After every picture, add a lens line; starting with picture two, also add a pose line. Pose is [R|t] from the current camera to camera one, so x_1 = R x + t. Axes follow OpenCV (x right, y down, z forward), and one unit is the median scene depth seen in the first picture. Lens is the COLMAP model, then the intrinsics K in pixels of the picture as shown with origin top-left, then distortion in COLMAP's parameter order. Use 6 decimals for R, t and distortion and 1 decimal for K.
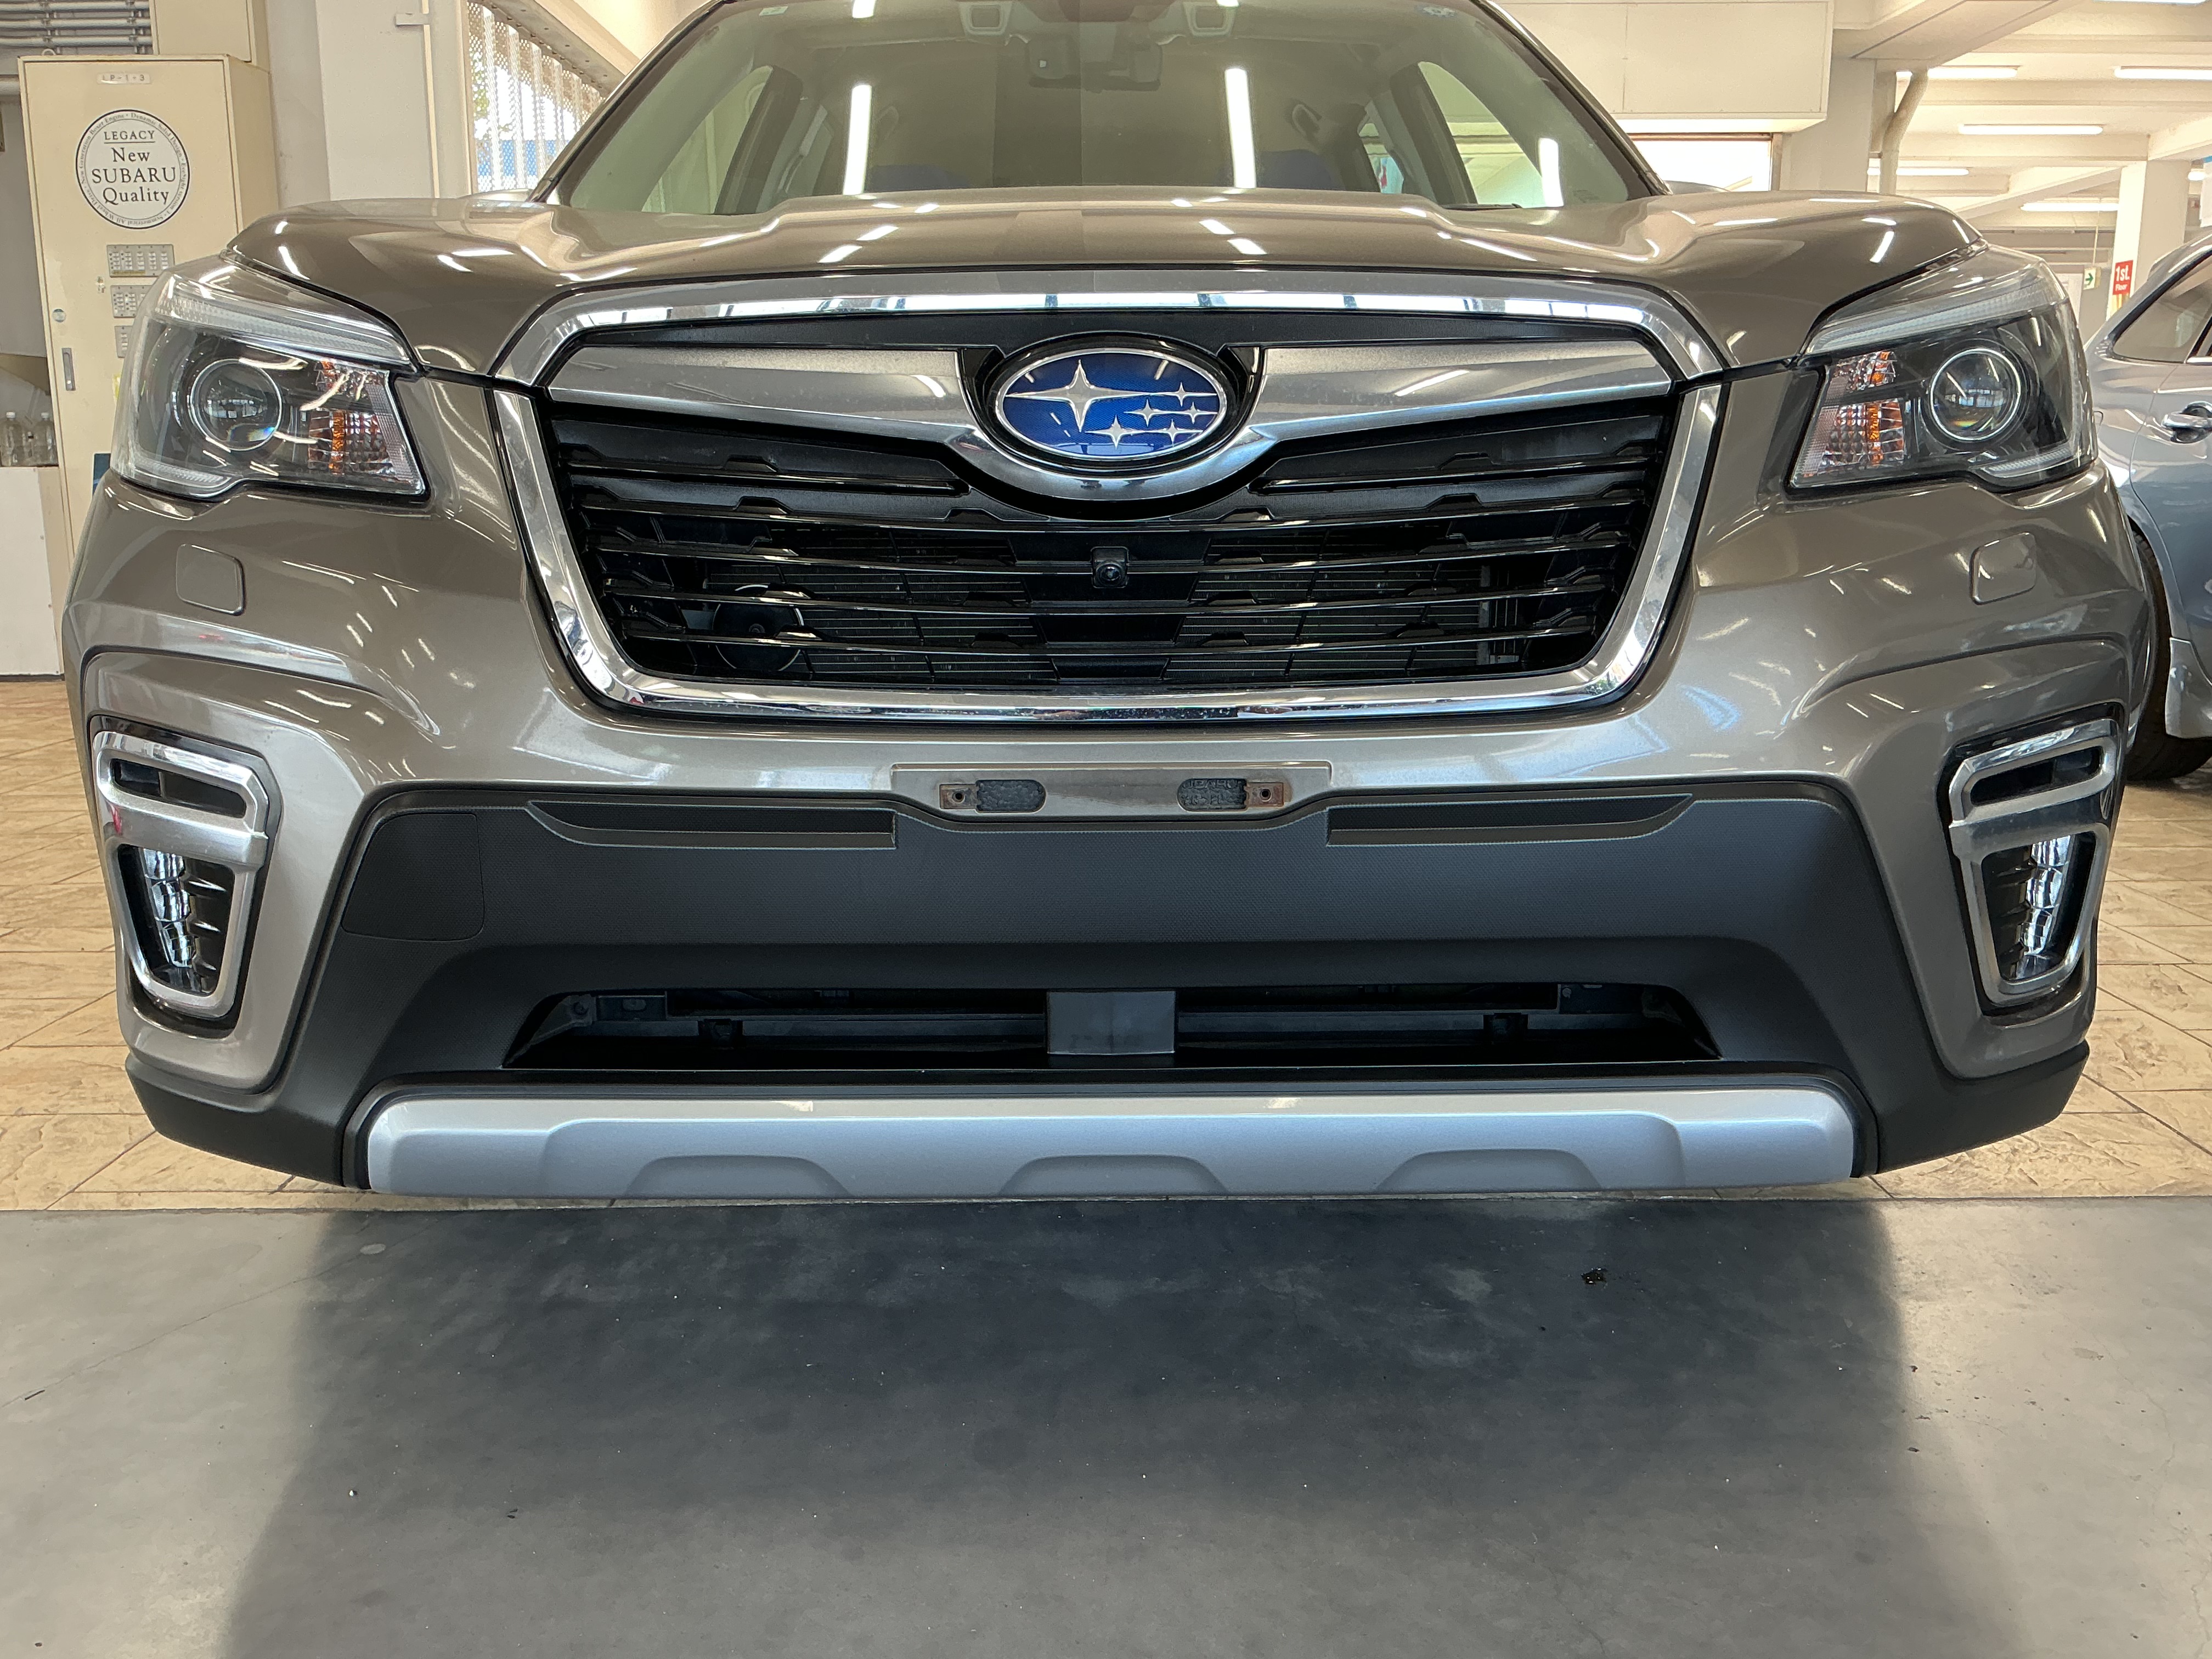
lens RADIAL K [[1822.3, 0, 1115.5], [0, 1822.3, 818.4], [0, 0, 1]] dist [0.027715, -0.071414]
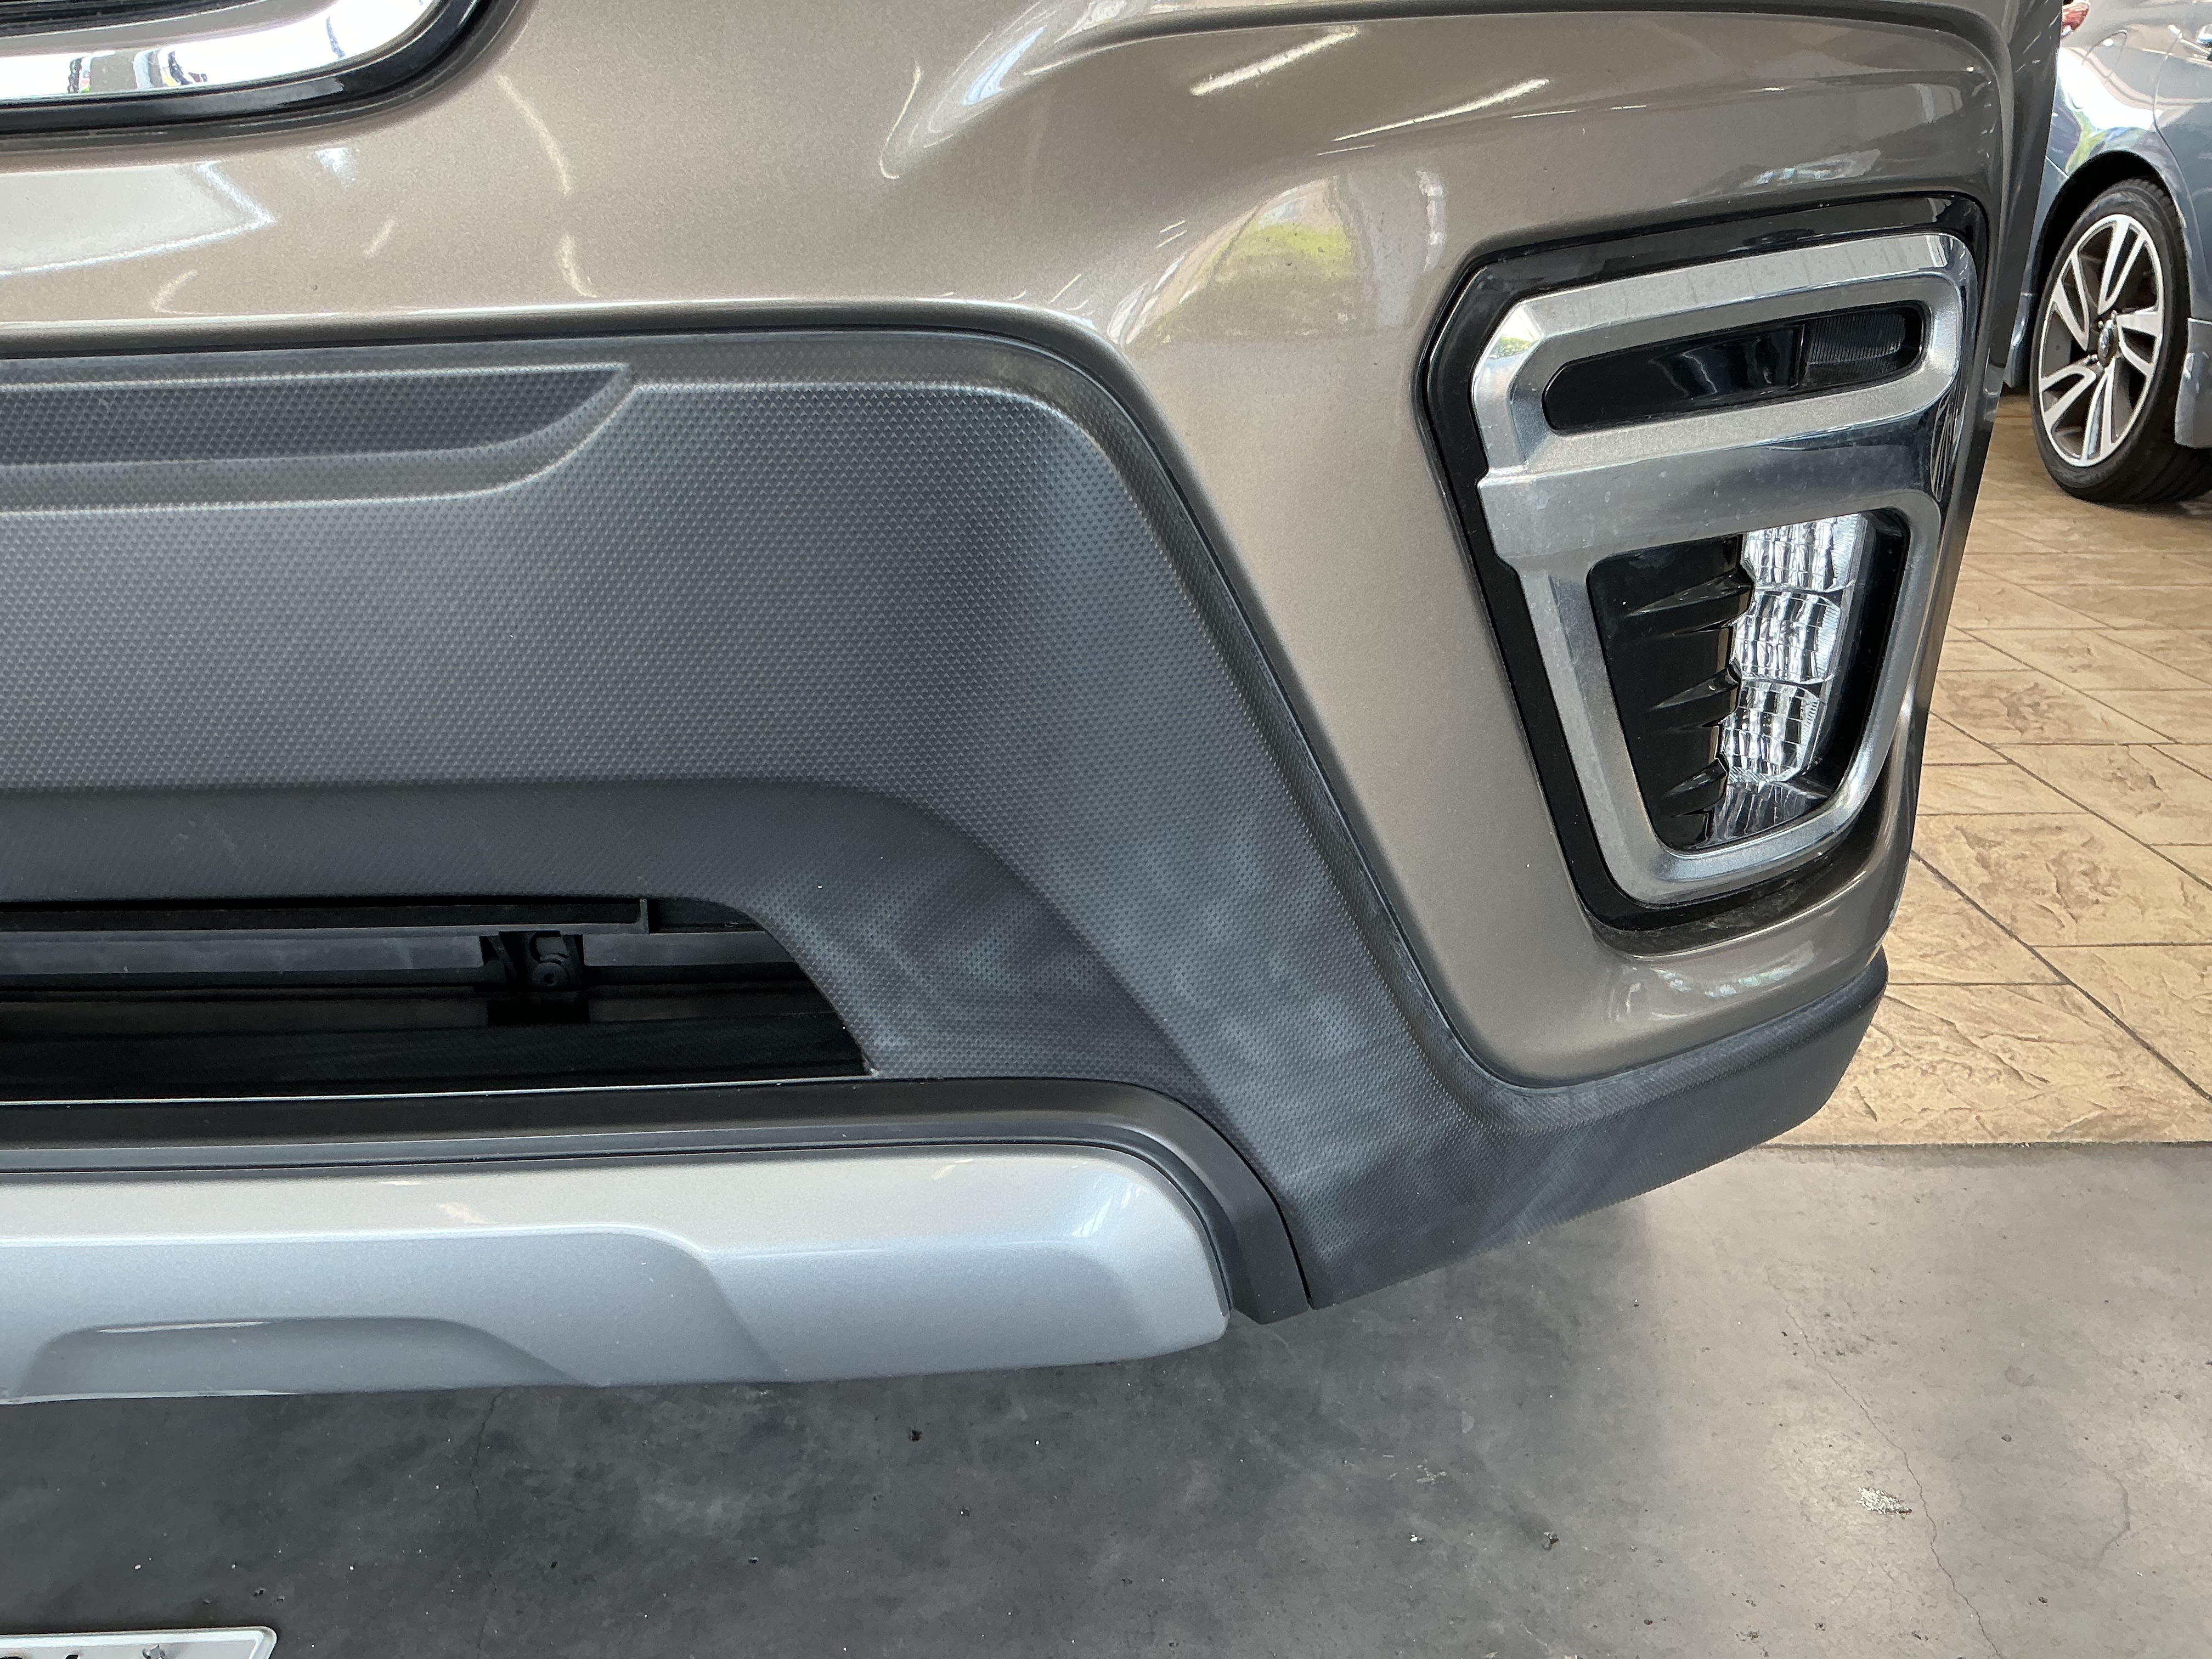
lens RADIAL K [[1822.3, 0, 1103.9], [0, 1822.3, 821.5], [0, 0, 1]] dist [0.027715, -0.071414]
pose [[0.999927, -0.004737, -0.011102, 0.297155], [0.006189, 0.990875, 0.134640, 0.017797], [0.010363, -0.134699, 0.990832, 0.470292]]
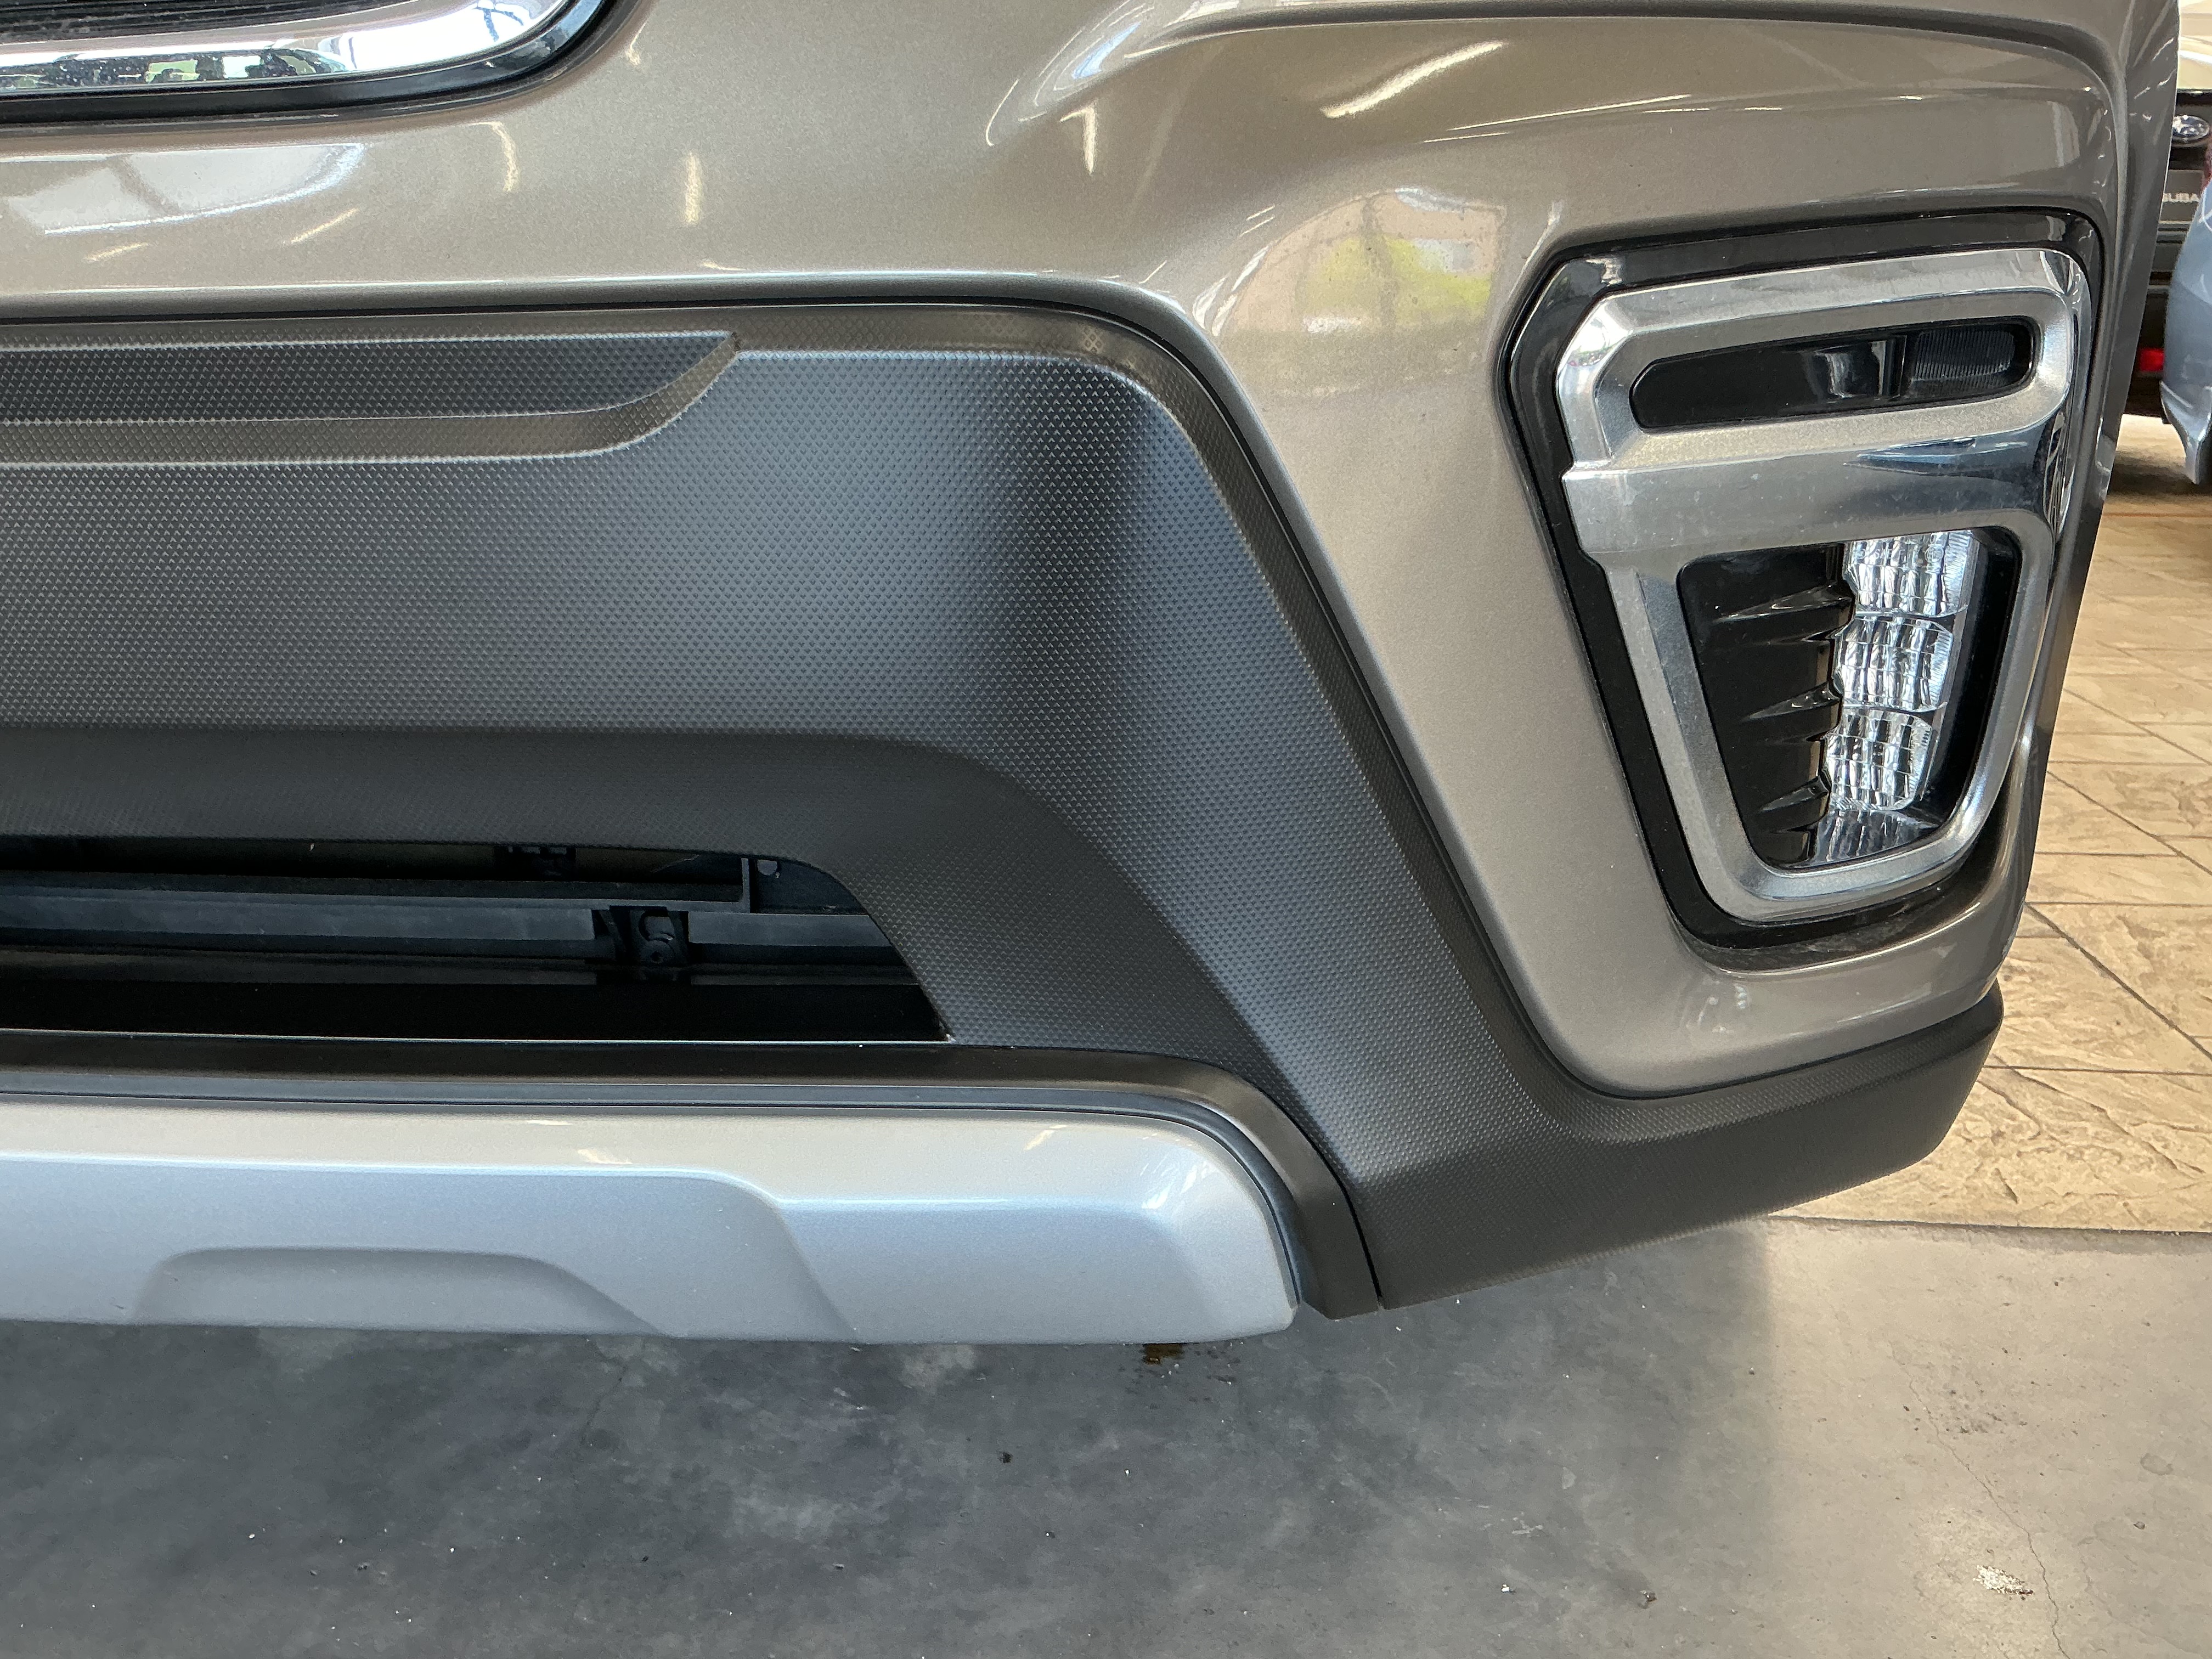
lens RADIAL K [[1822.3, 0, 1101.6], [0, 1822.3, 822.9], [0, 0, 1]] dist [0.027715, -0.071414]
pose [[0.995222, 0.024345, -0.094558, 0.309643], [-0.016158, 0.996129, 0.086407, 0.036150], [0.096296, -0.084467, 0.991762, 0.462177]]
